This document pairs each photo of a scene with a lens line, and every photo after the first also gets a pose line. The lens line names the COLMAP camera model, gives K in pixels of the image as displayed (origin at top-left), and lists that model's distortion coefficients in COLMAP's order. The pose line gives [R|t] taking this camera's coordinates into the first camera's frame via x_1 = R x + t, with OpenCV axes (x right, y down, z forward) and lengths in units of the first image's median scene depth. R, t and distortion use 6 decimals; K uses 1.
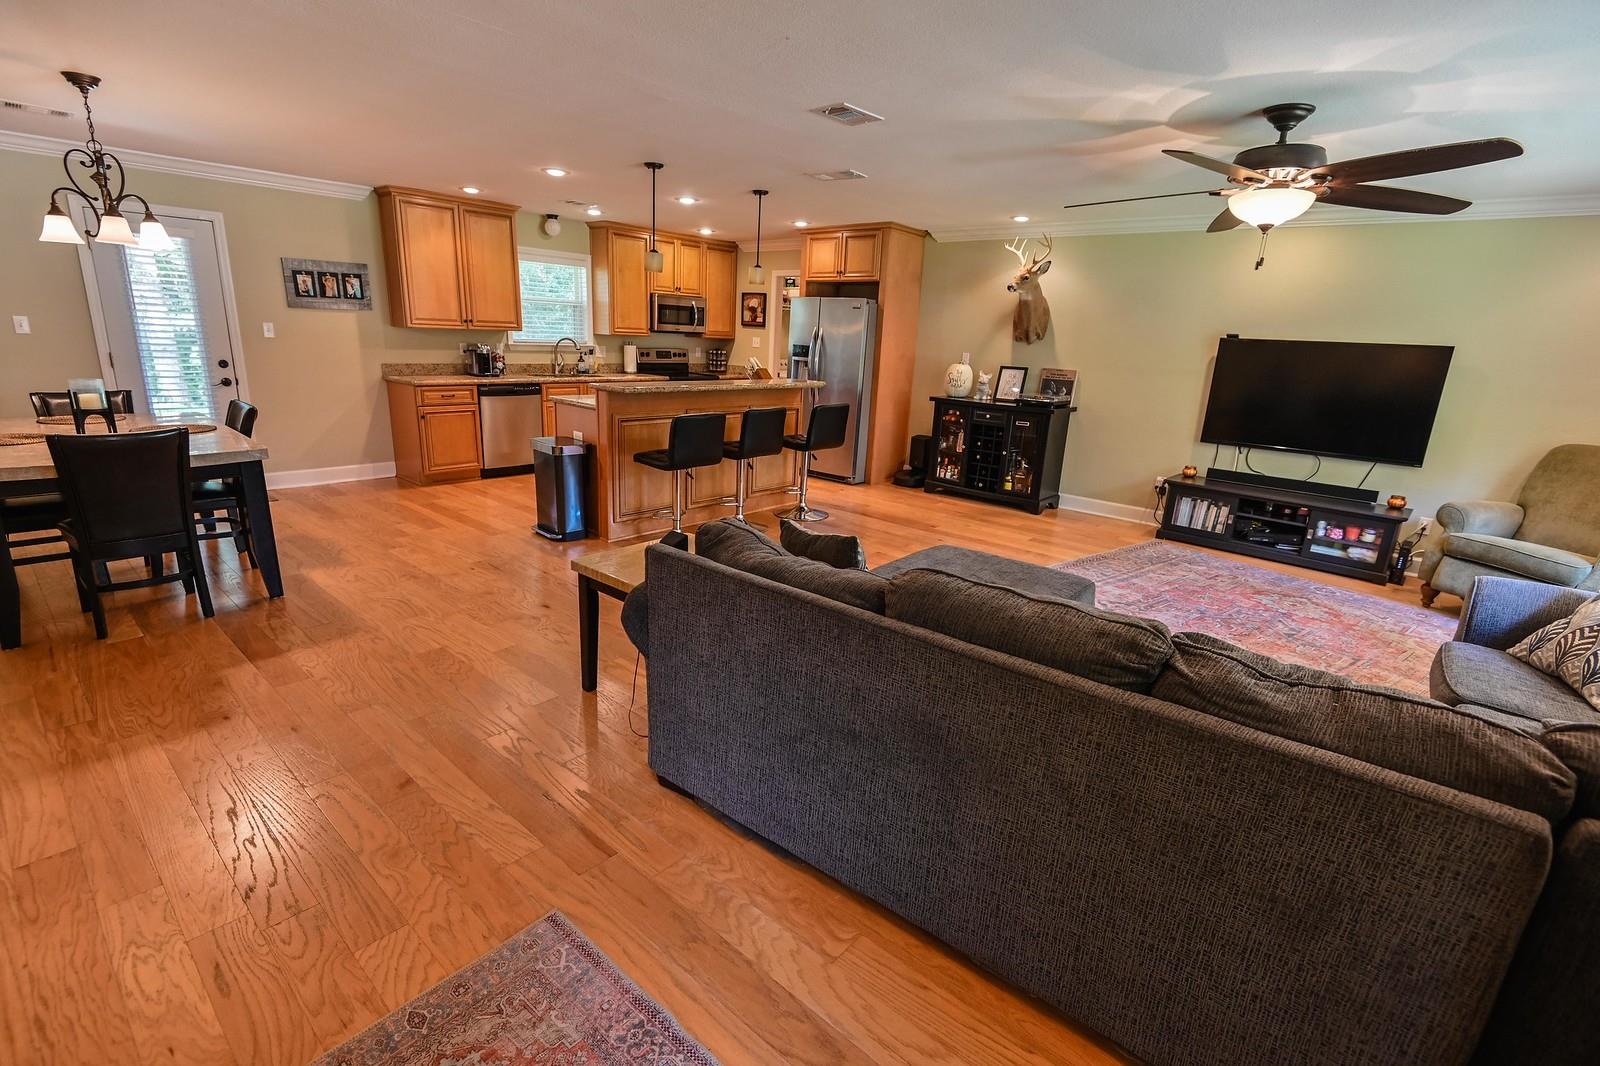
lens RADIAL K [[732.8, 0, 794.0], [0, 732.8, 544.2], [0, 0, 1]] dist [-0.000683, -0.003887]
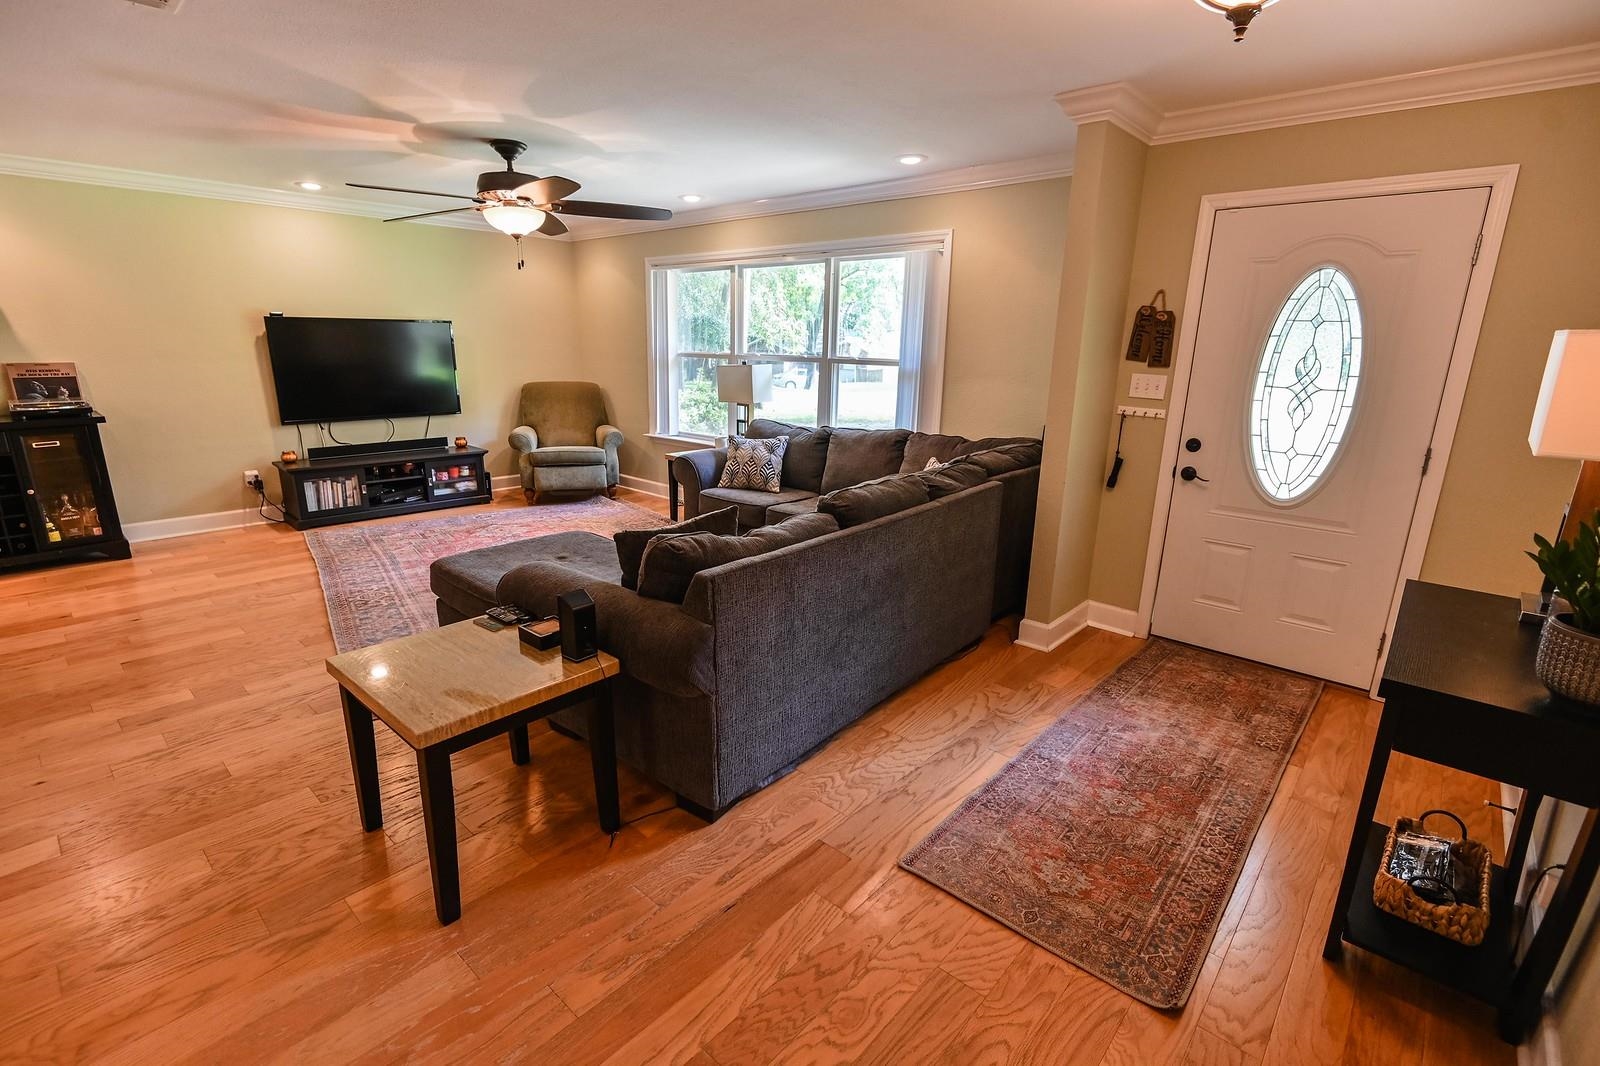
lens RADIAL K [[732.8, 0, 800.7], [0, 732.8, 537.2], [0, 0, 1]] dist [-0.000683, -0.003887]
pose [[0.002069, -0.302998, 0.952989, -0.470779], [0.261339, 0.920035, 0.291953, -0.124823], [-0.965245, 0.248449, 0.081089, 0.350462]]
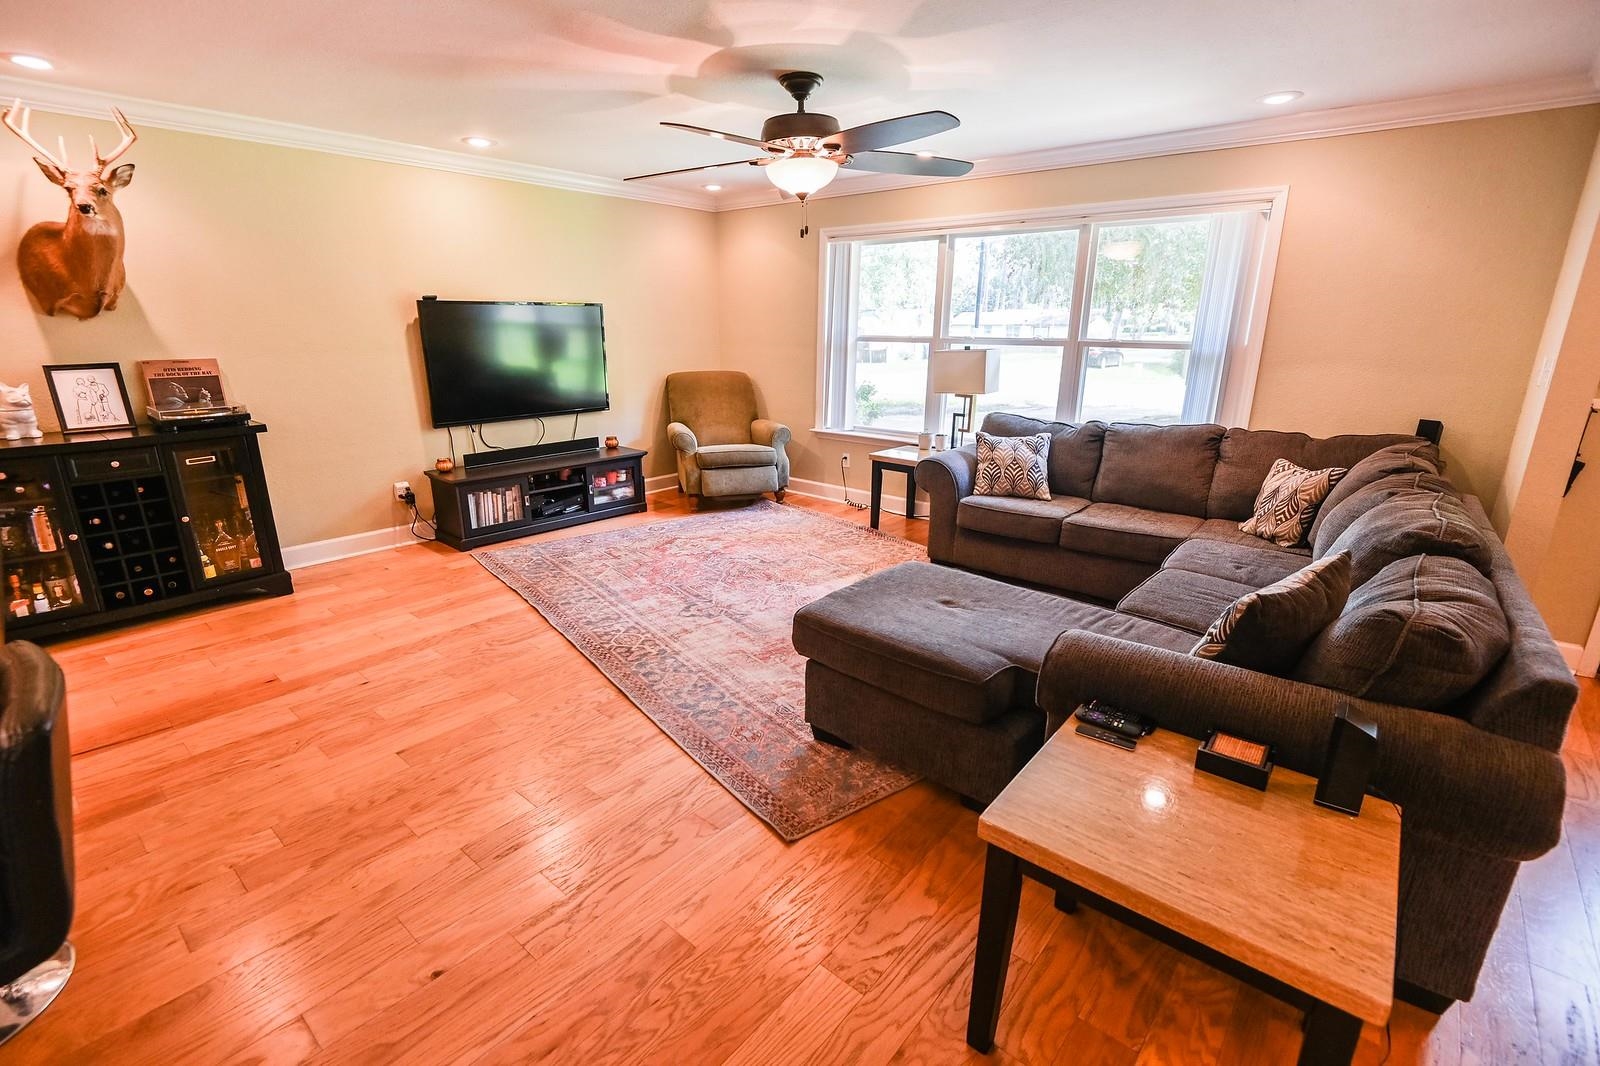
lens RADIAL K [[732.8, 0, 798.3], [0, 732.8, 540.1], [0, 0, 1]] dist [-0.000683, -0.003887]
pose [[-0.023030, -0.329523, 0.943867, -0.319228], [0.272170, 0.906390, 0.323080, -0.210555], [-0.961974, 0.264332, 0.068812, 0.678567]]
